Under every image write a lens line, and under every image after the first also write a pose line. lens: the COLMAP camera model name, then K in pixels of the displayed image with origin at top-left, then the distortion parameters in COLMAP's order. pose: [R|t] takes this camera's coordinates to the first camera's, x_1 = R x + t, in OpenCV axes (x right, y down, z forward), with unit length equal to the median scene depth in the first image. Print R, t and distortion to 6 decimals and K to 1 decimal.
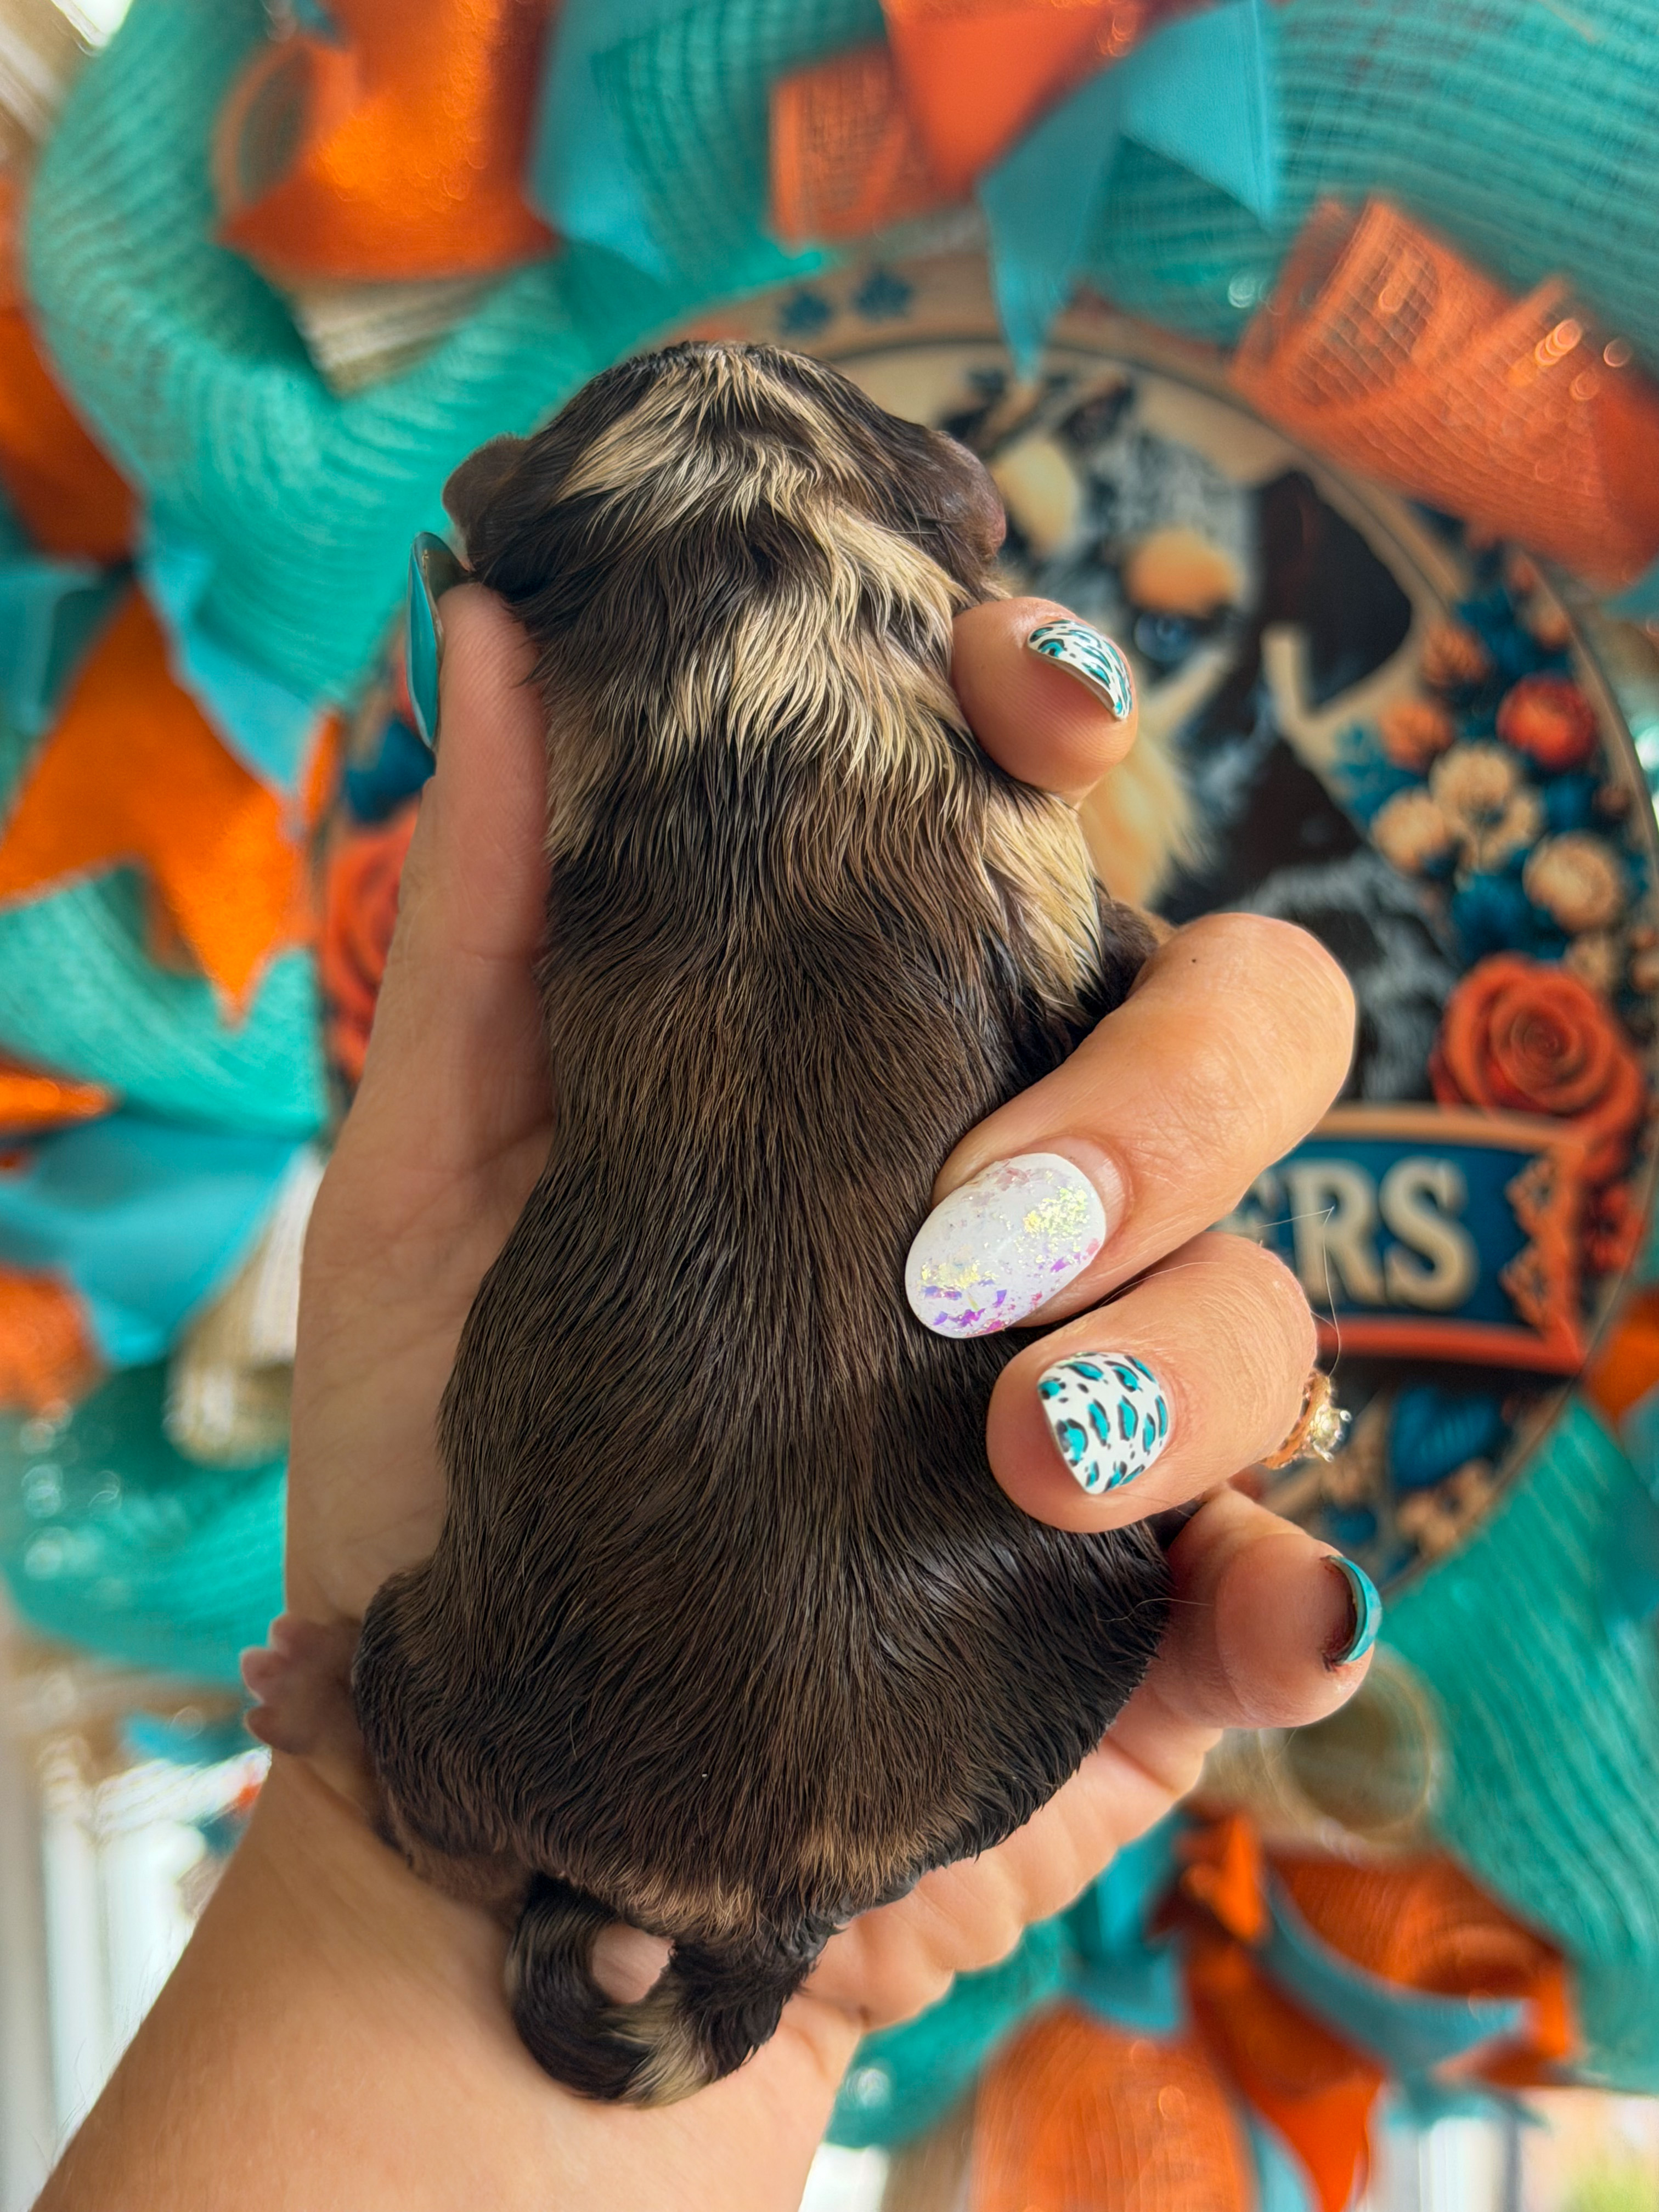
lens RADIAL K [[2464.5, 0, 829.5], [0, 2464.5, 1106.0], [0, 0, 1]] dist [0.015406, -0.108798]
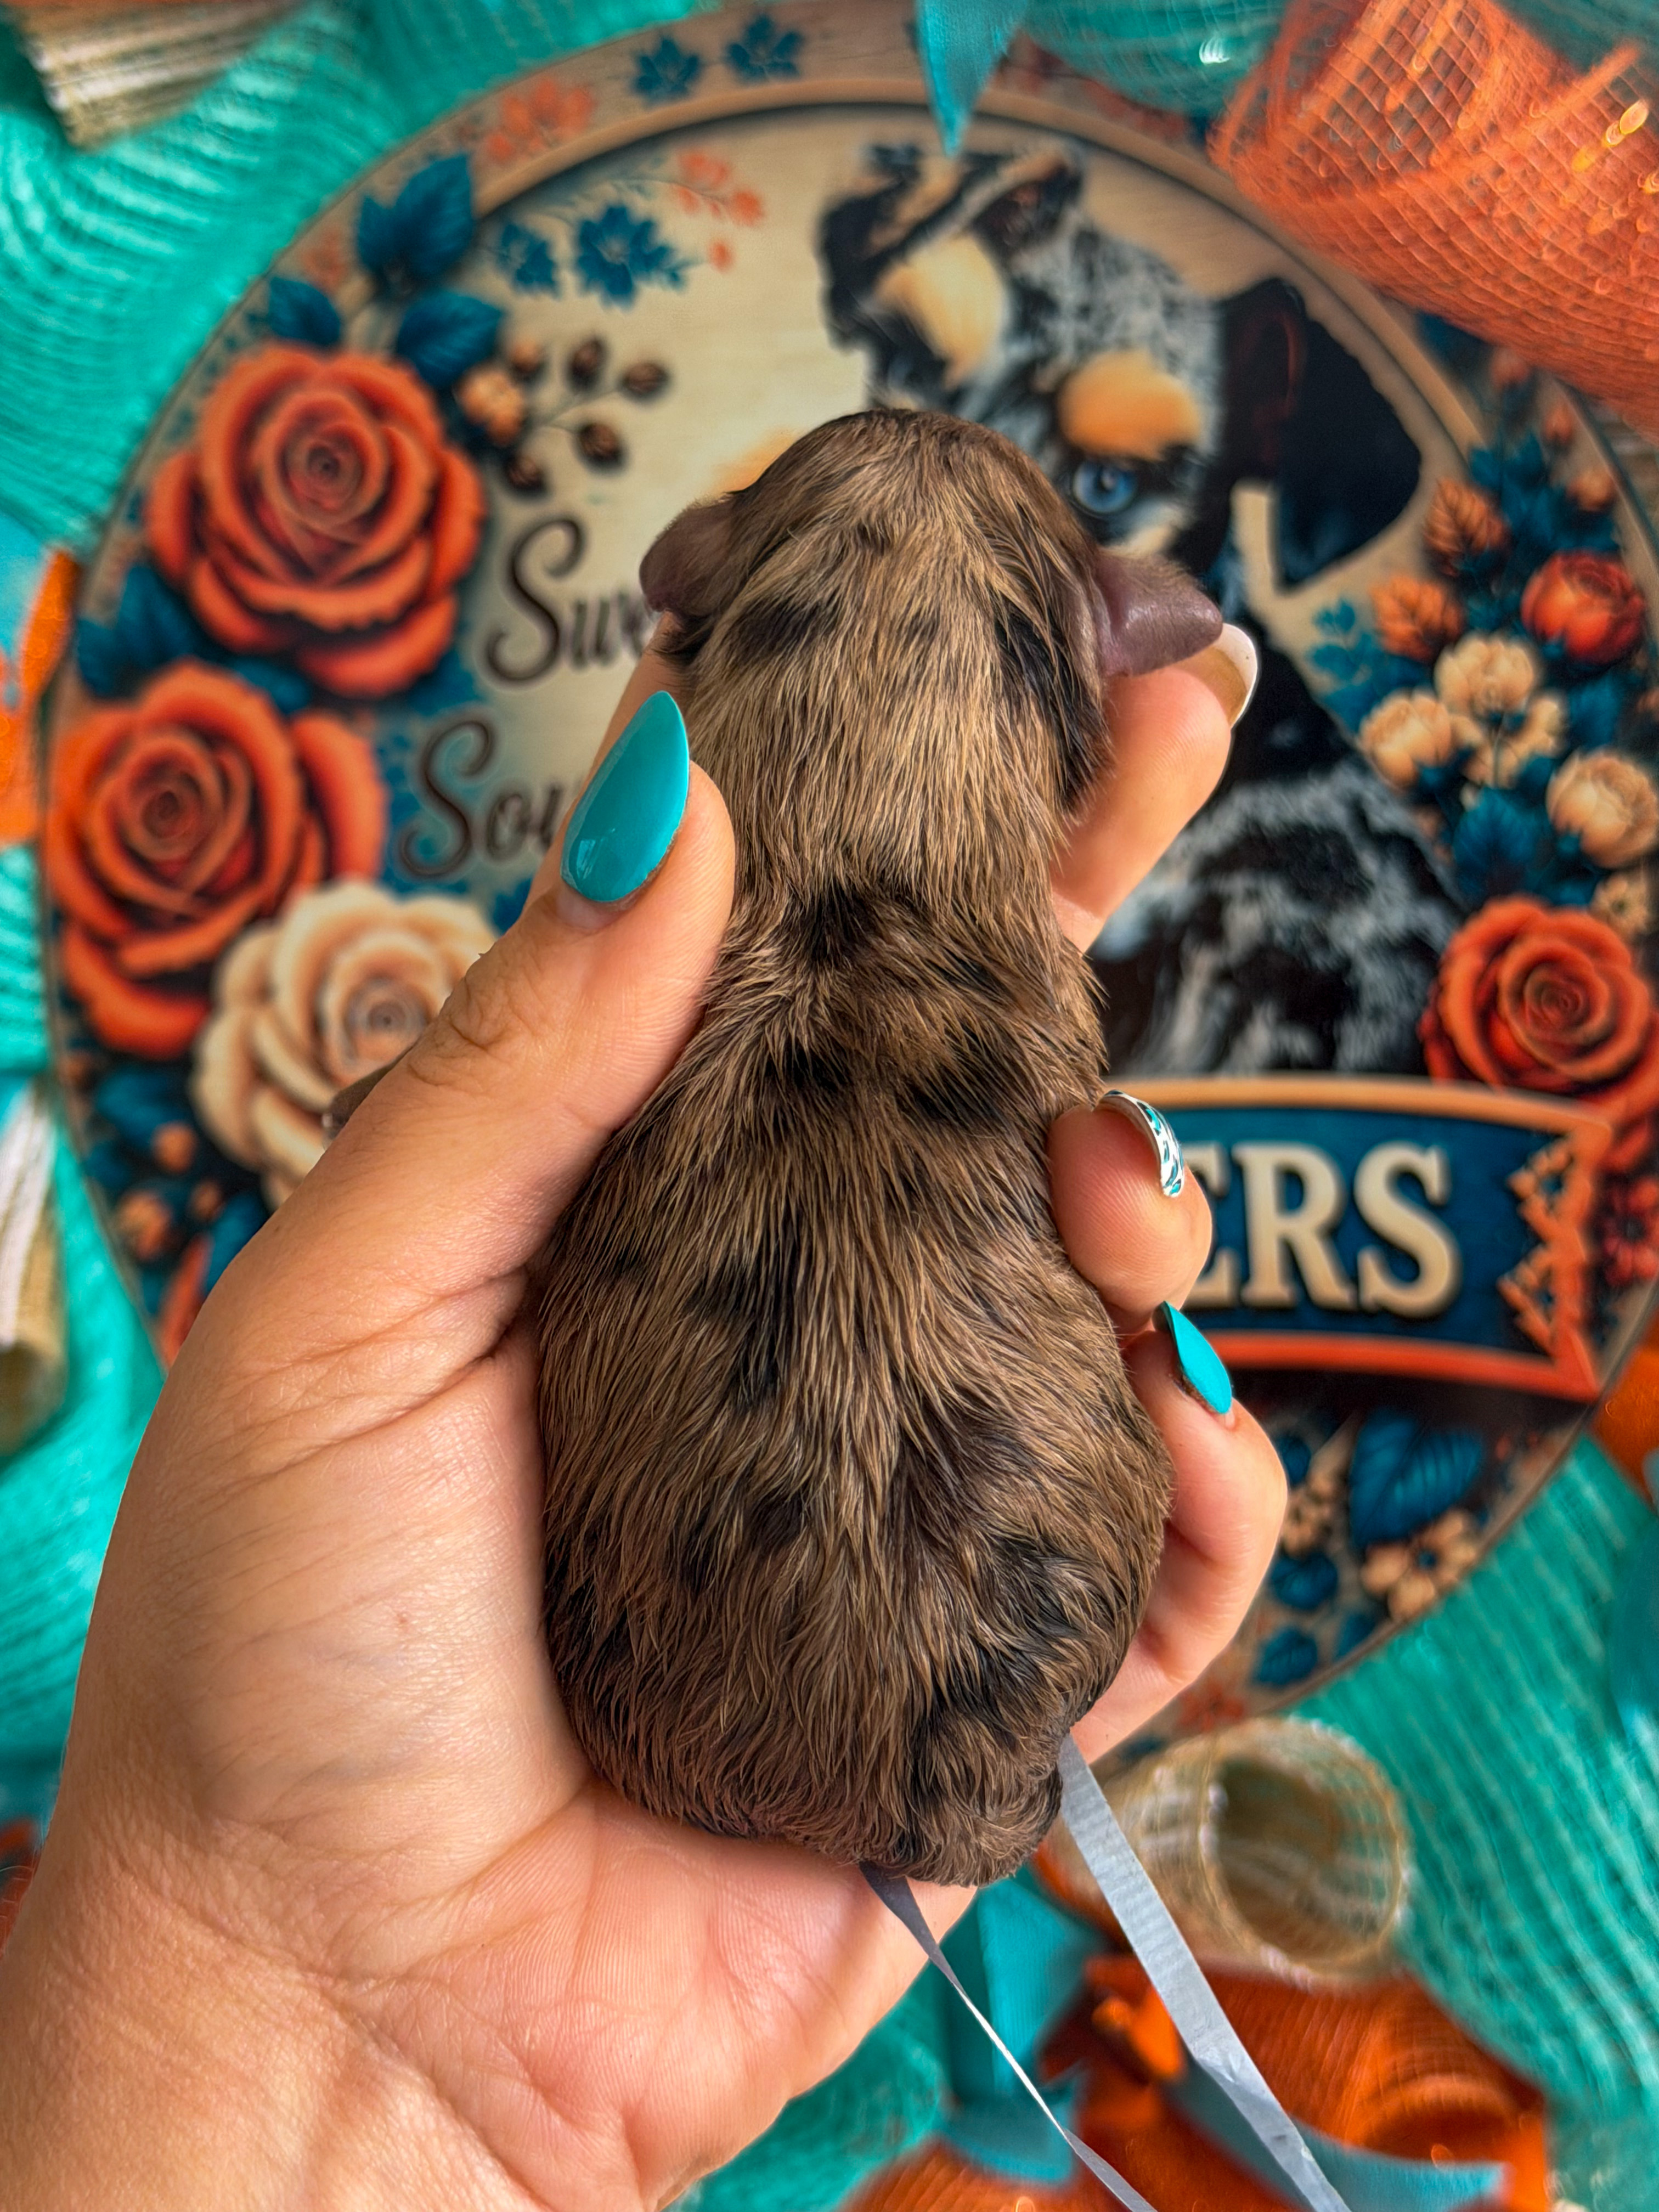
lens RADIAL K [[2370.3, 0, 821.1], [0, 2370.3, 1076.3], [0, 0, 1]] dist [0.016212, -0.145052]
pose [[0.995659, 0.020961, 0.090683, -0.024806], [-0.022755, 0.999564, 0.018799, -0.009789], [-0.090249, -0.020781, 0.995702, 0.238782]]
